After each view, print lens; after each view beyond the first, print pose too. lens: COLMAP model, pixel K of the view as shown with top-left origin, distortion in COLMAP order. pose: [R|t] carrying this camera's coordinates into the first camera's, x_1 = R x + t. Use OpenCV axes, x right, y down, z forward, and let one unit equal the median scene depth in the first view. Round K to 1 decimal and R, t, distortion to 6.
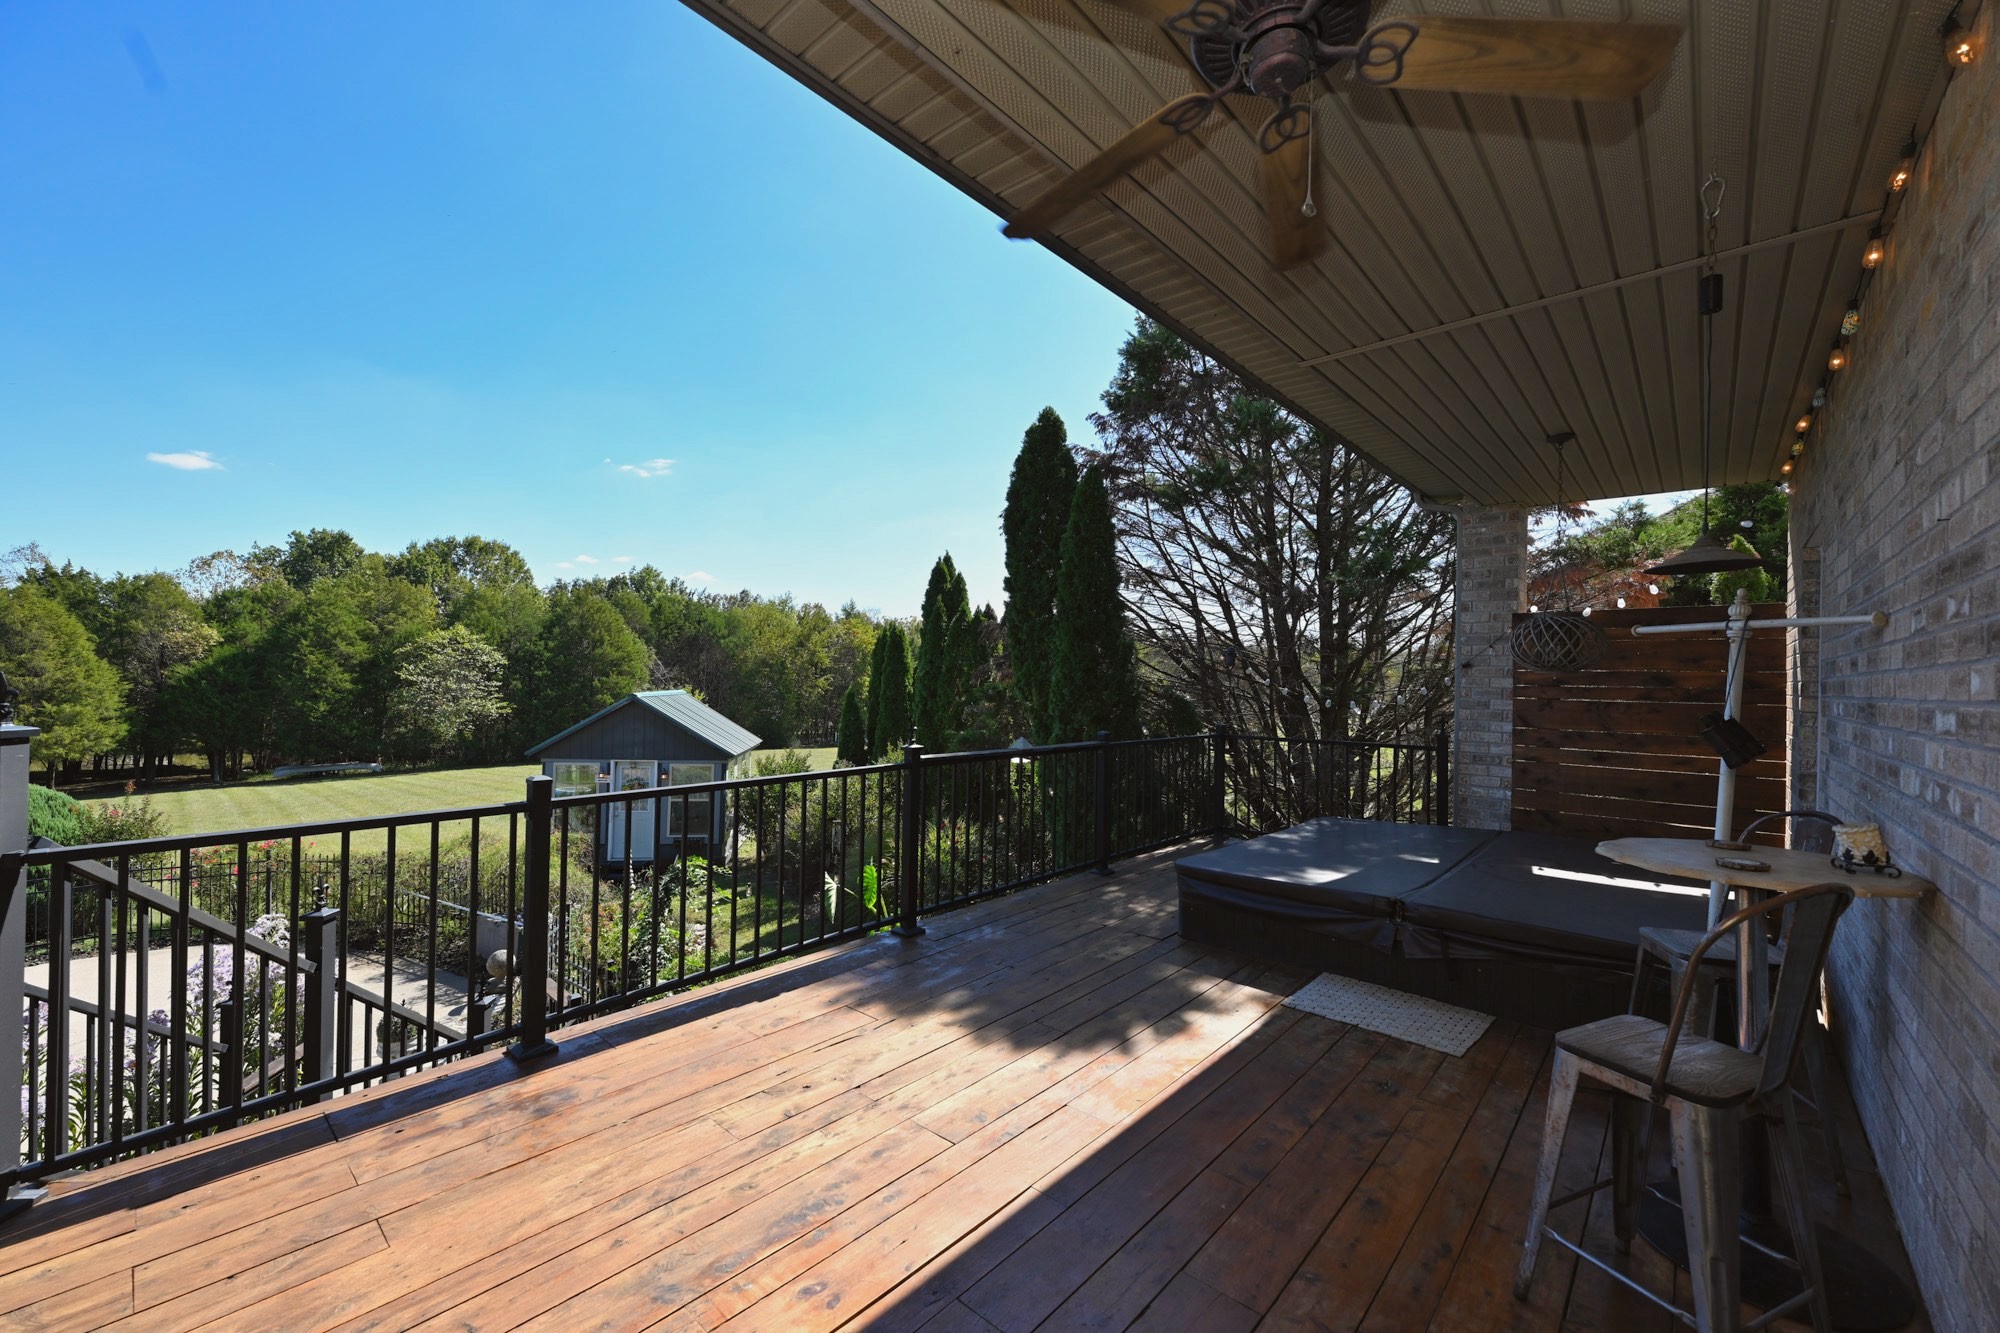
lens RADIAL K [[787.3, 0, 1000.7], [0, 787.3, 669.7], [0, 0, 1]] dist [0.004596, 0.000179]
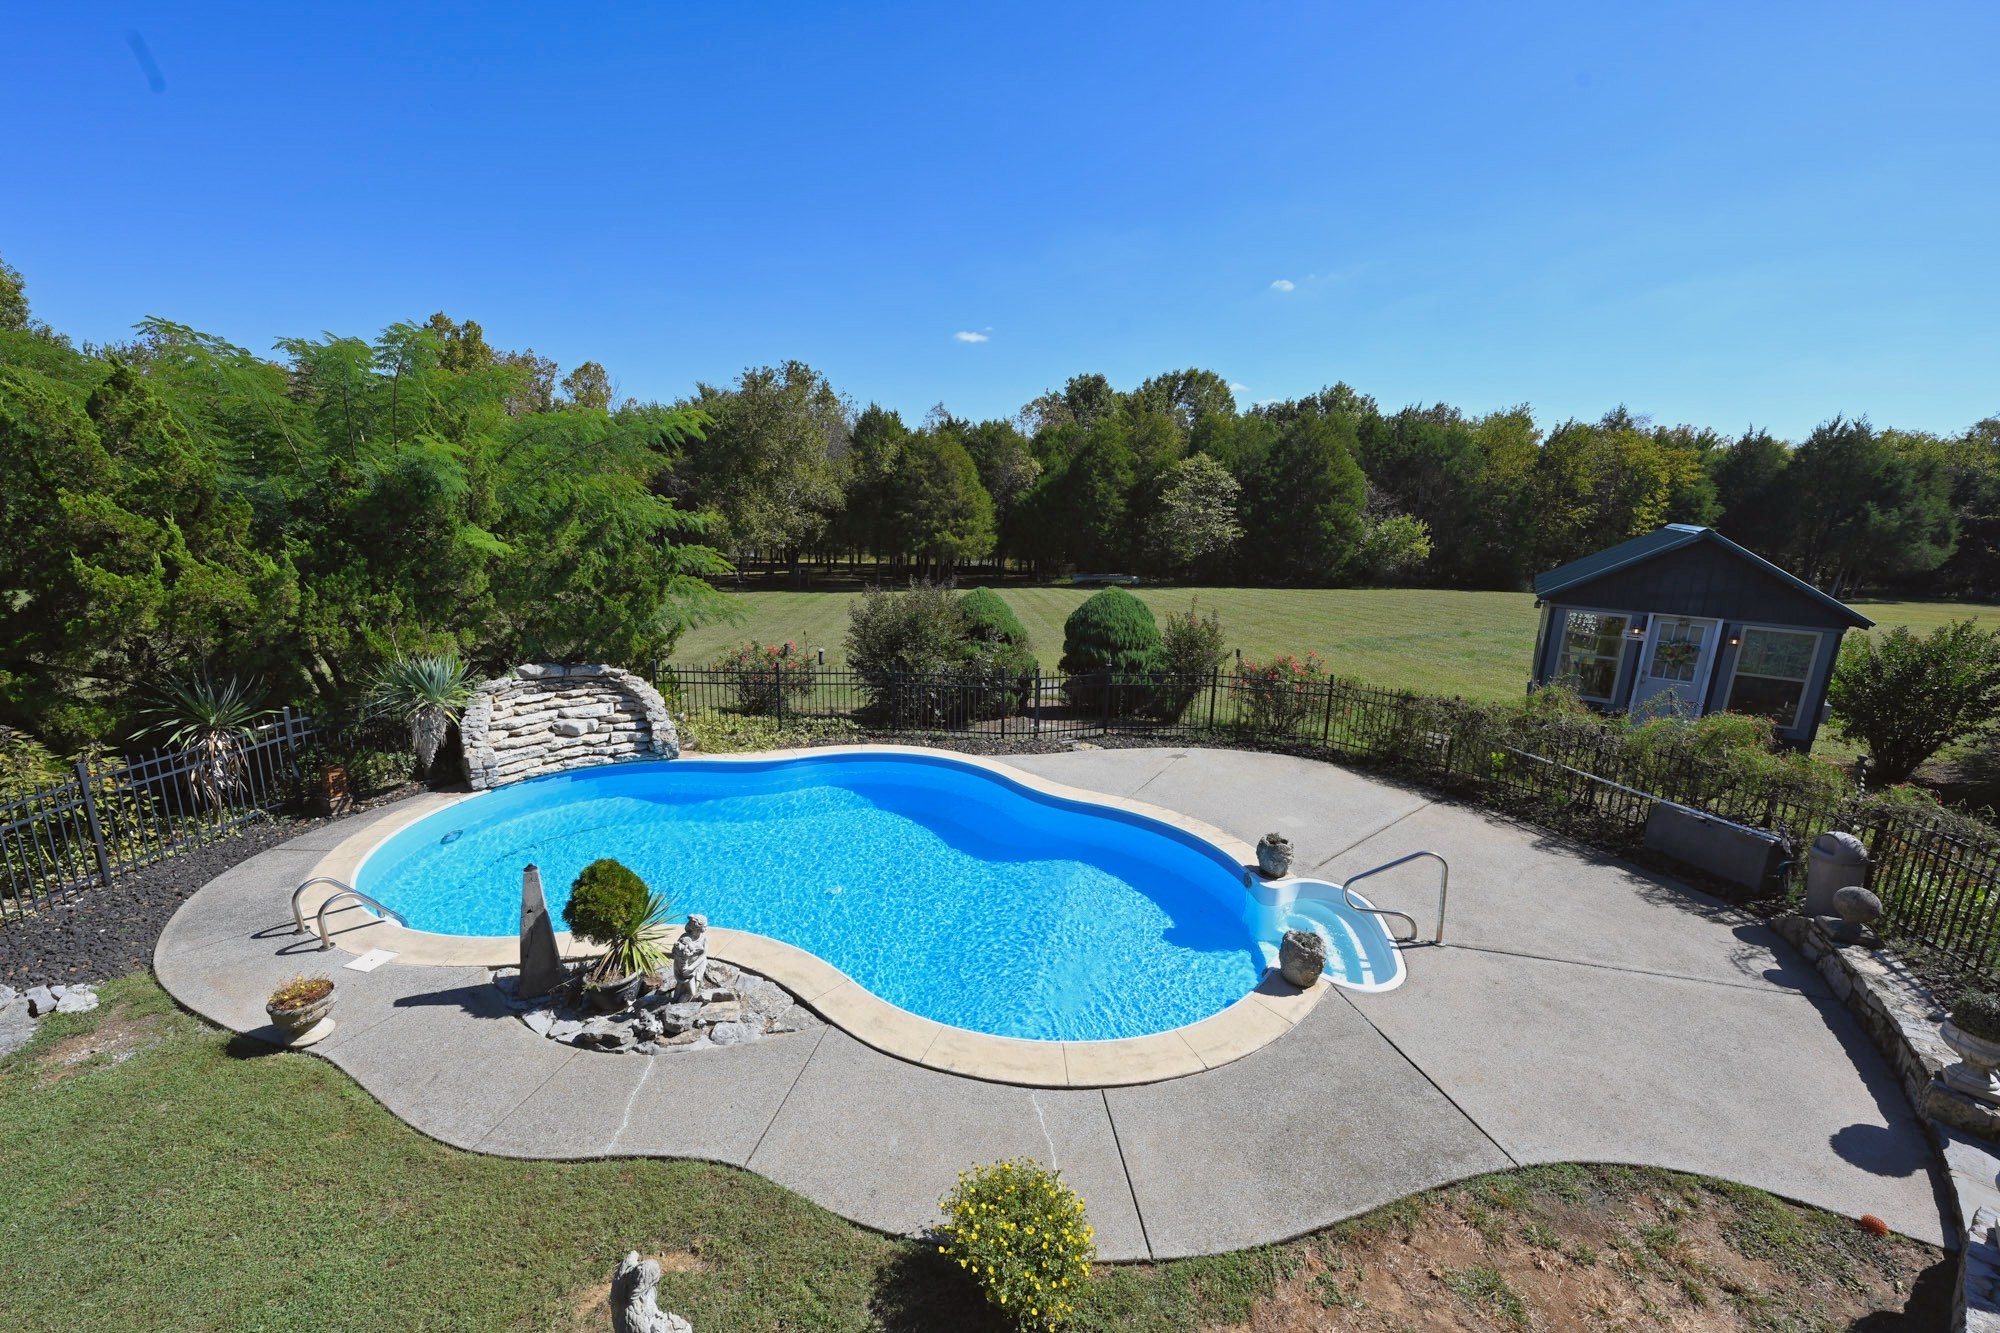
lens RADIAL K [[789.4, 0, 989.4], [0, 789.4, 660.9], [0, 0, 1]] dist [0.000294, -0.000046]
pose [[0.728009, 0.144221, -0.670226, -0.143732], [-0.004661, 0.978641, 0.205524, 0.000782], [0.685551, -0.146499, 0.713132, -0.008407]]
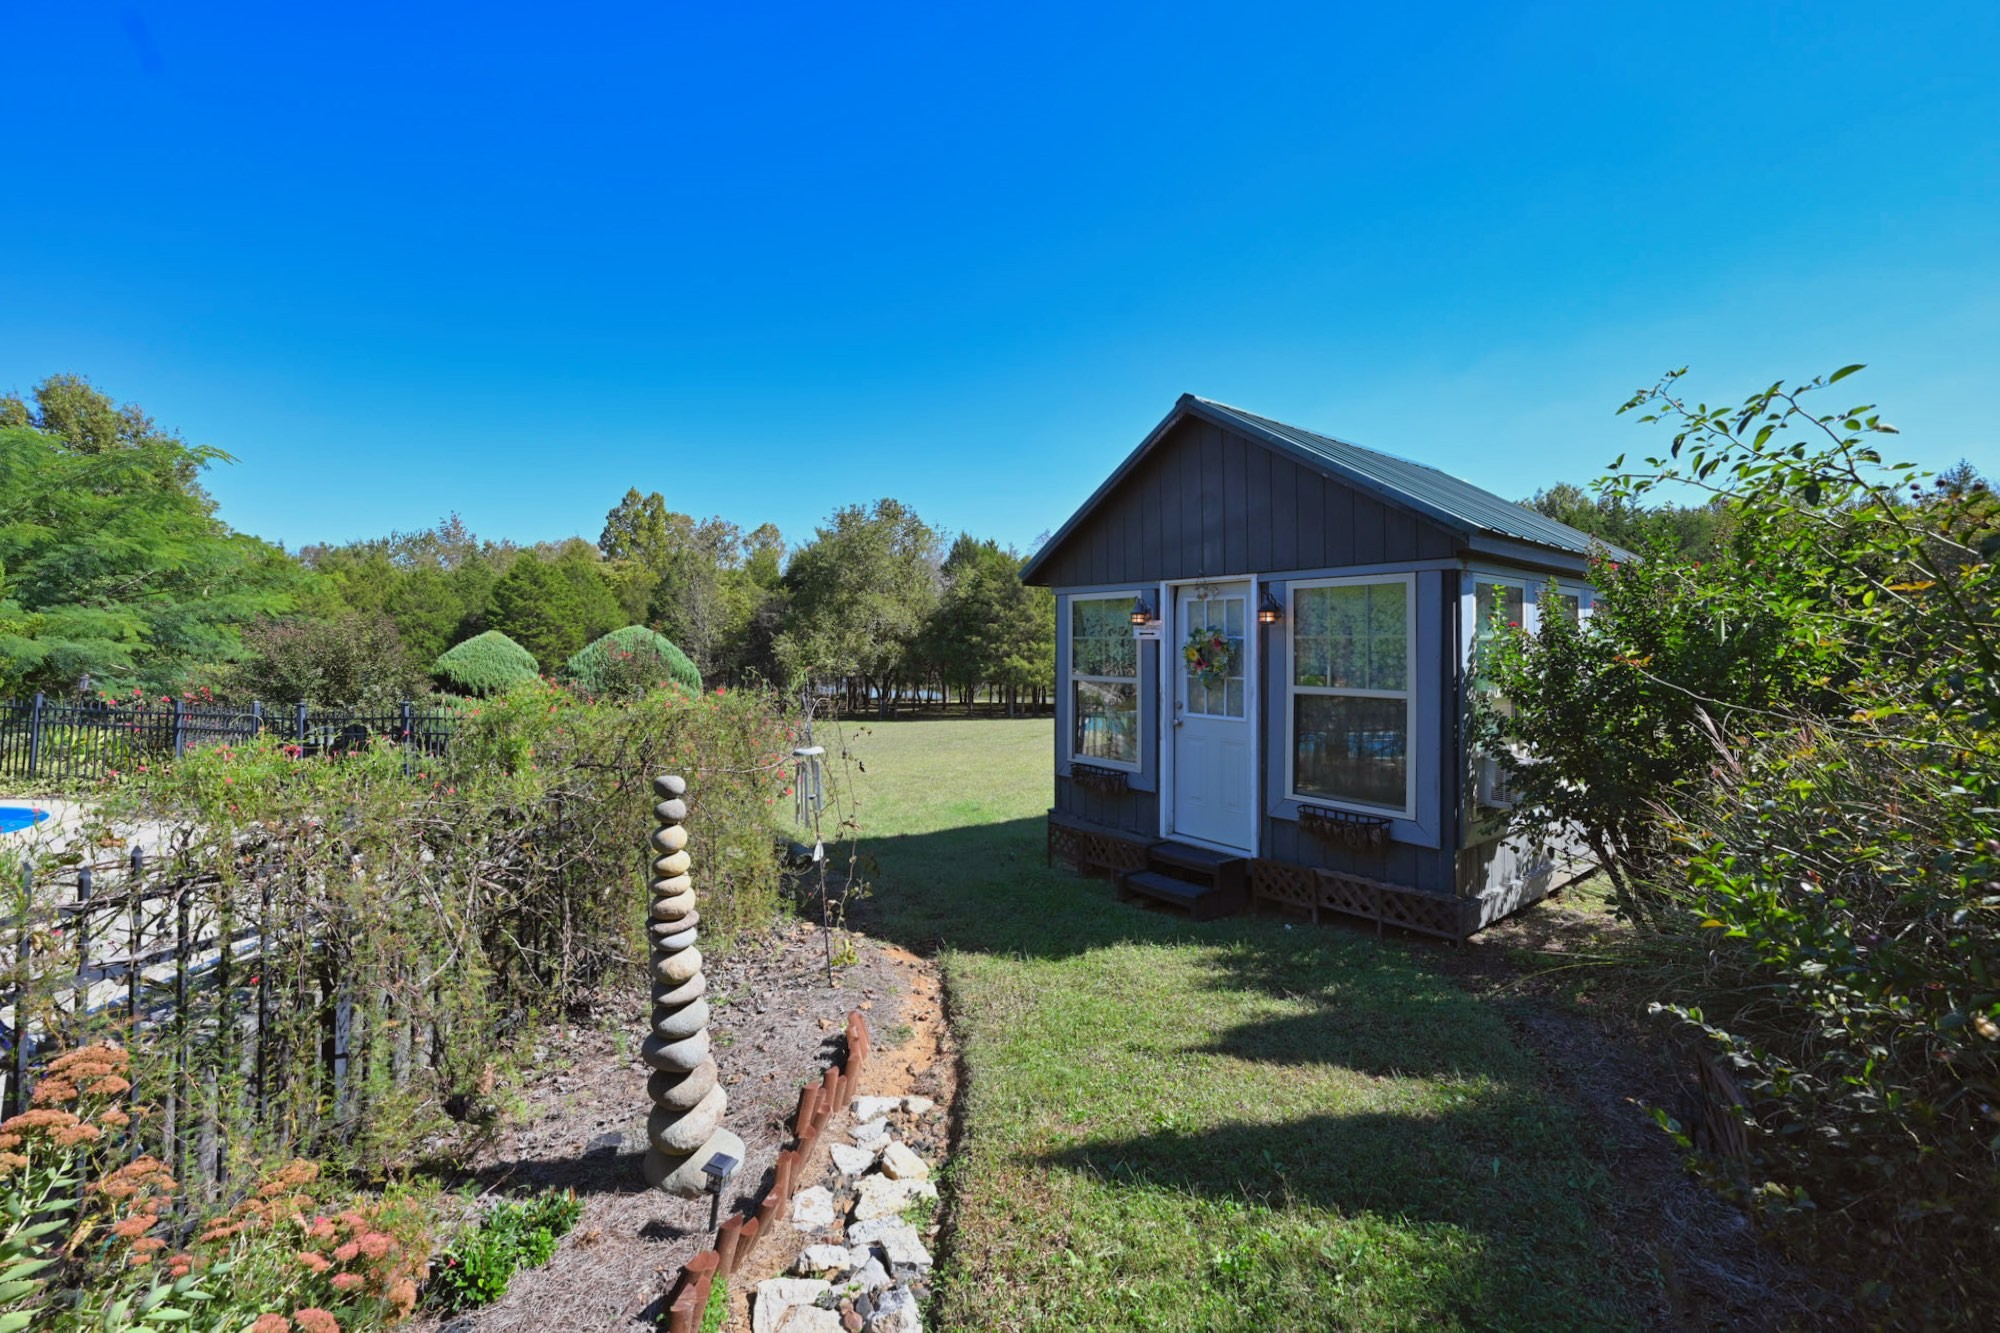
lens RADIAL K [[801.8, 0, 999.0], [0, 801.8, 645.4], [0, 0, 1]] dist [0.001278, 0.000097]
pose [[0.490632, -0.019239, -0.871154, -0.060545], [0.019839, 0.999744, -0.010906, 0.049132], [0.871141, -0.011932, 0.490888, 0.240678]]
